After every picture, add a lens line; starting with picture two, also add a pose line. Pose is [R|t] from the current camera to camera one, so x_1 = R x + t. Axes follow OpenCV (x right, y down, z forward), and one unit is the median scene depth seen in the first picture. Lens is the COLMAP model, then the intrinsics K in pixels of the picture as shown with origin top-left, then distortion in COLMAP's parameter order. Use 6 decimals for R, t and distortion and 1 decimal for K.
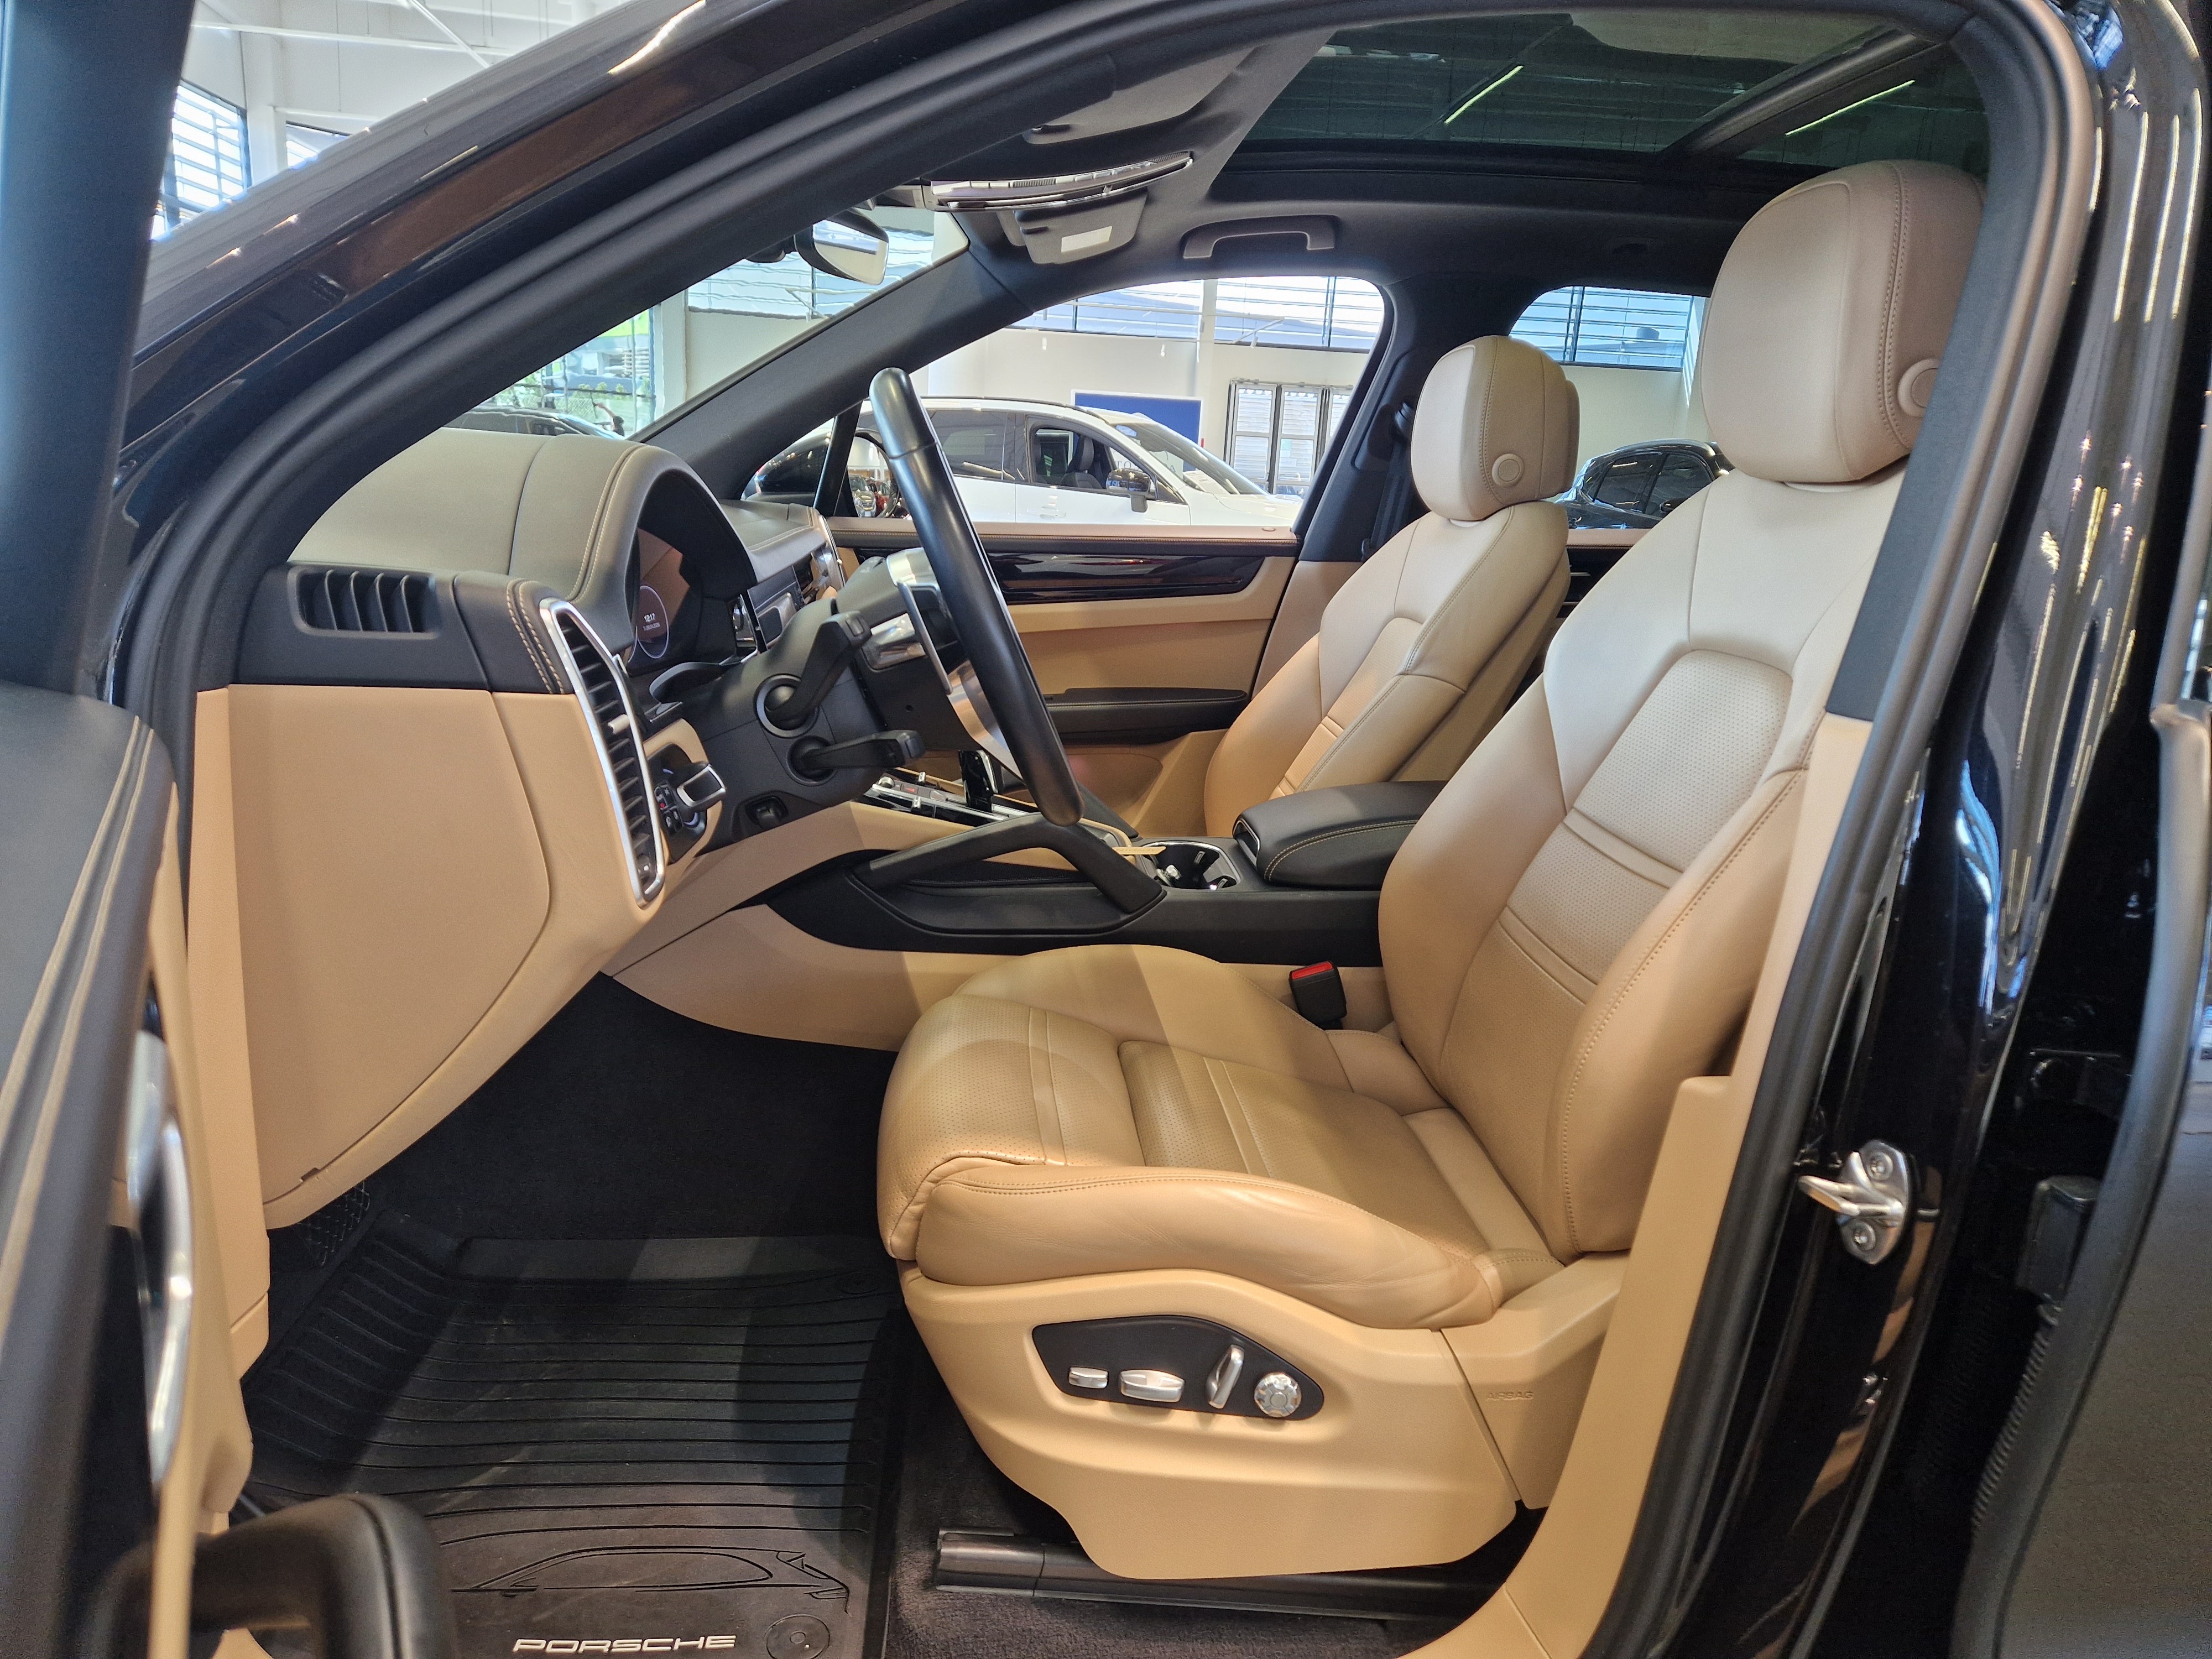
lens RADIAL K [[1486.3, 0, 1125.0], [0, 1486.3, 856.3], [0, 0, 1]] dist [0.085440, -0.067727]
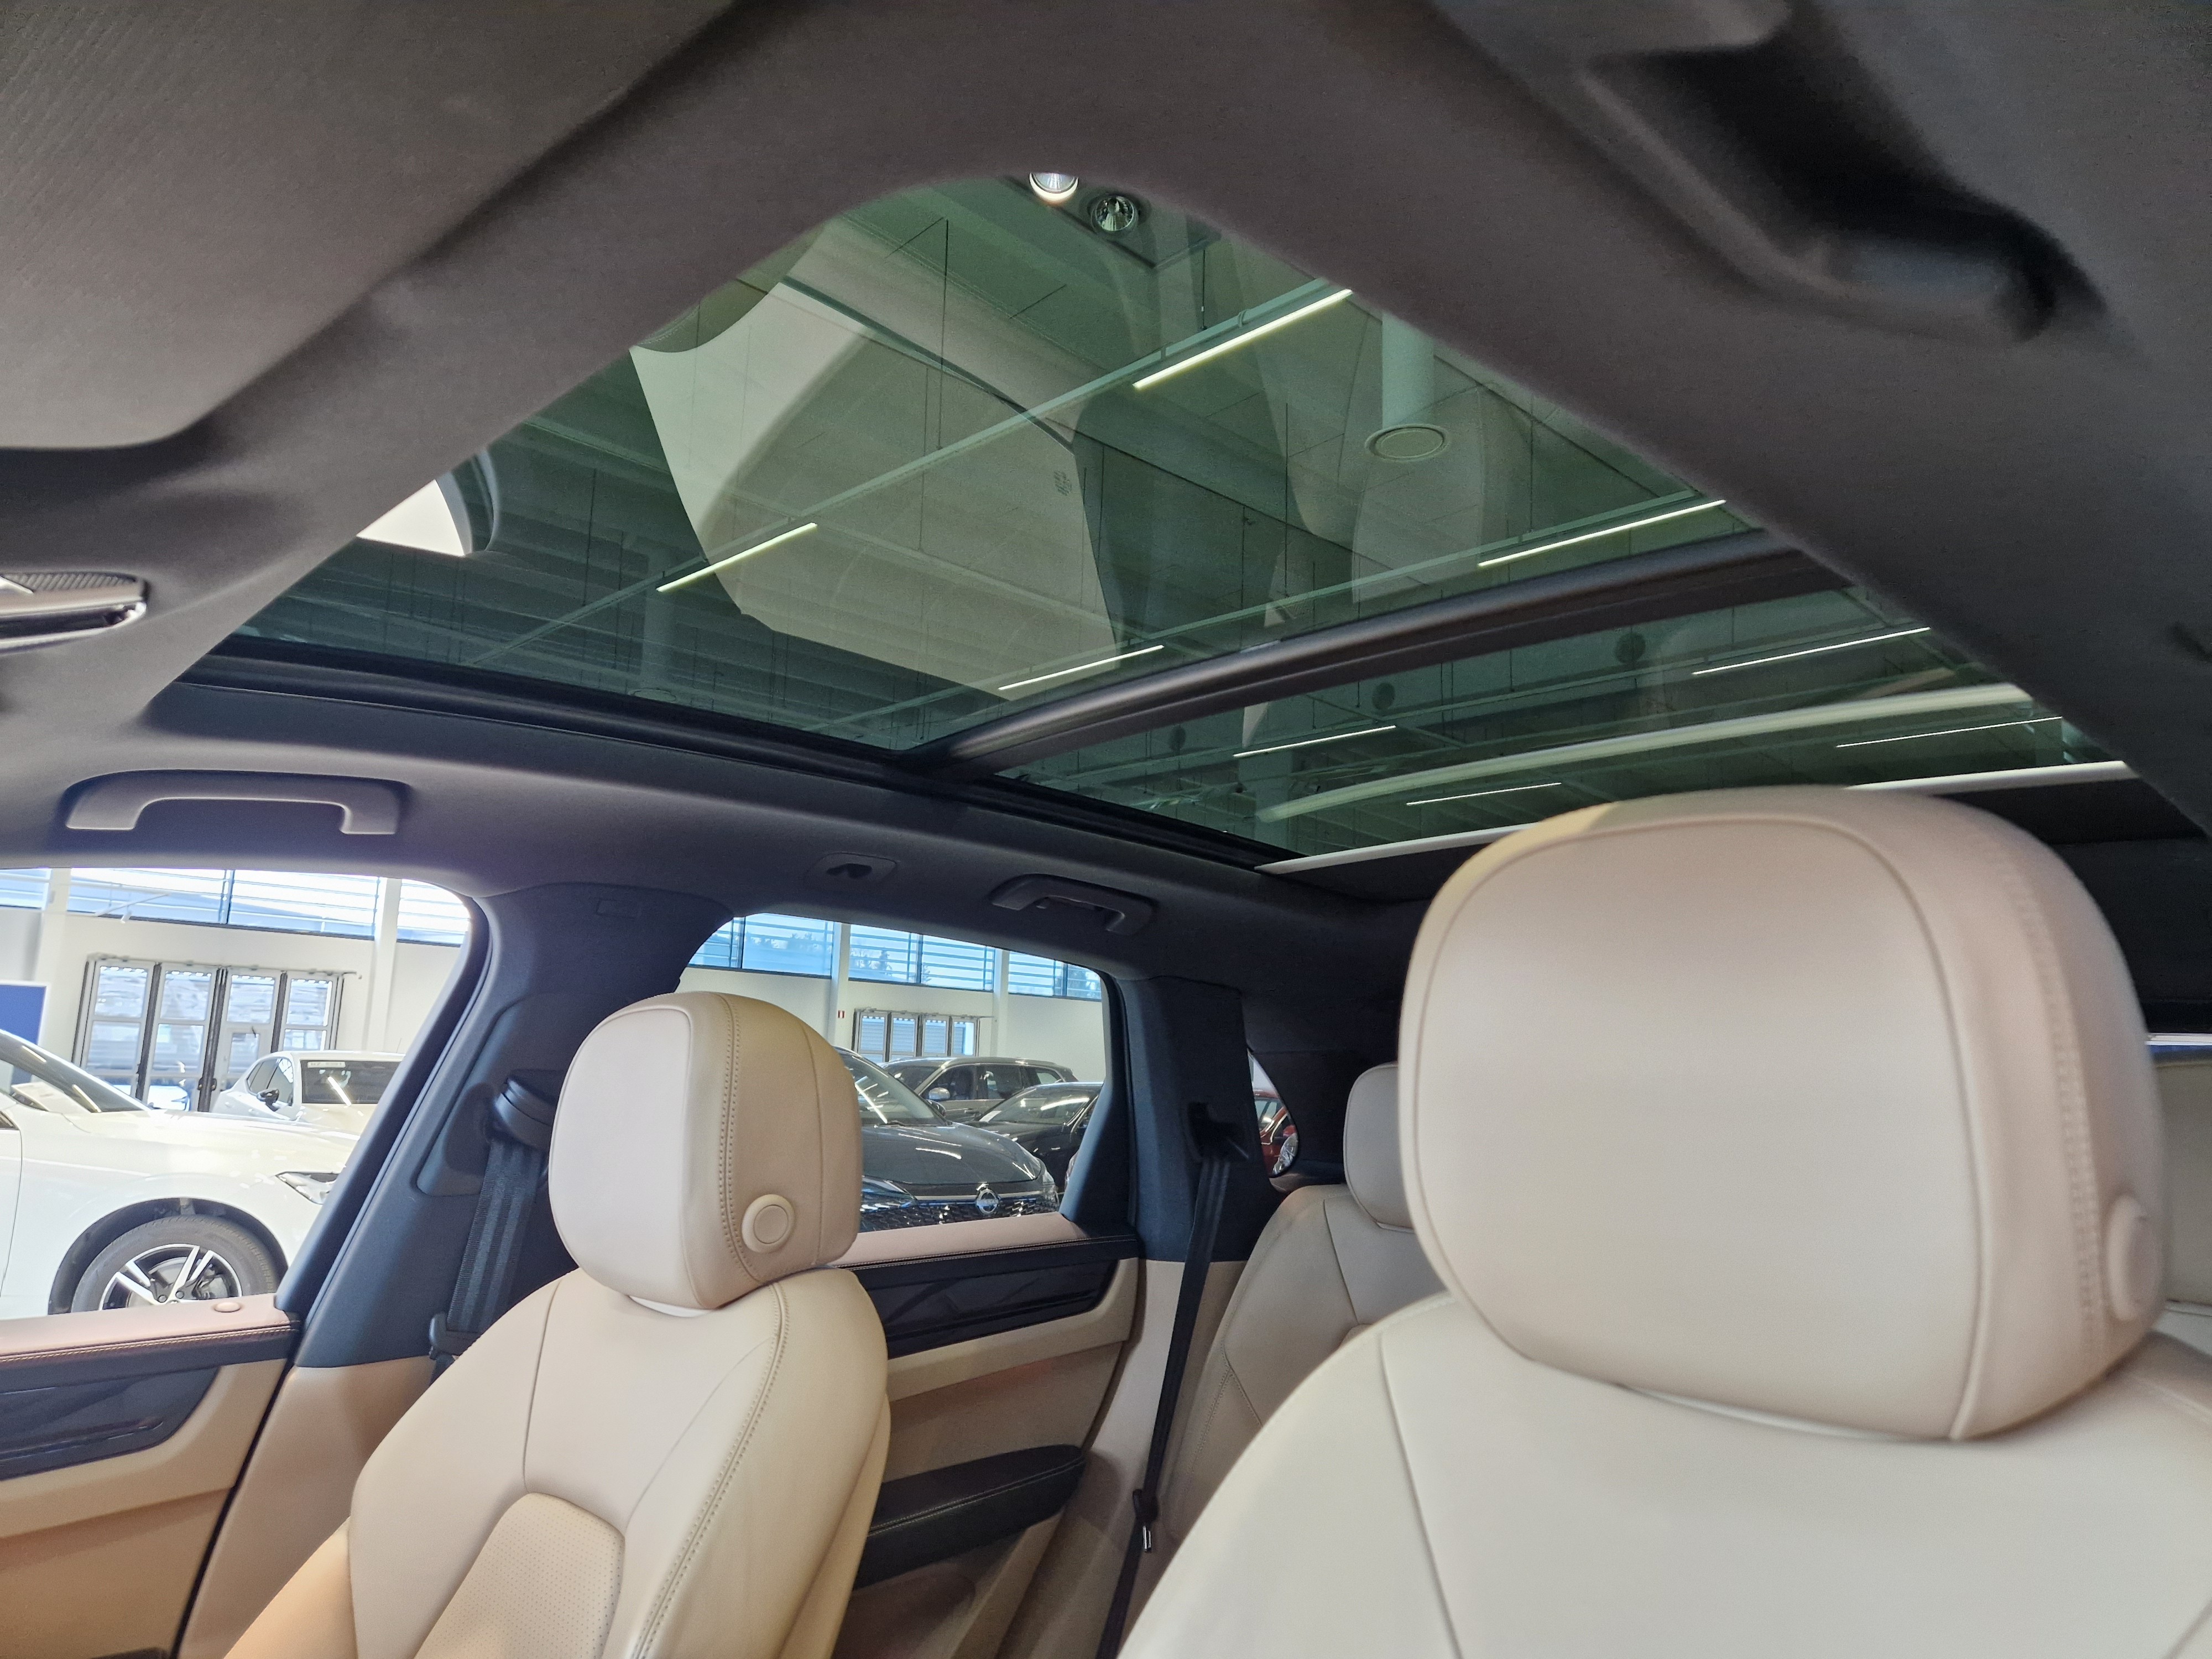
lens RADIAL K [[1486.3, 0, 1125.0], [0, 1486.3, 856.3], [0, 0, 1]] dist [0.085440, -0.067727]
pose [[0.786005, 0.070326, 0.614207, 0.004036], [0.161762, 0.935500, -0.314121, -0.156754], [-0.596682, 0.346256, 0.723932, 0.388878]]
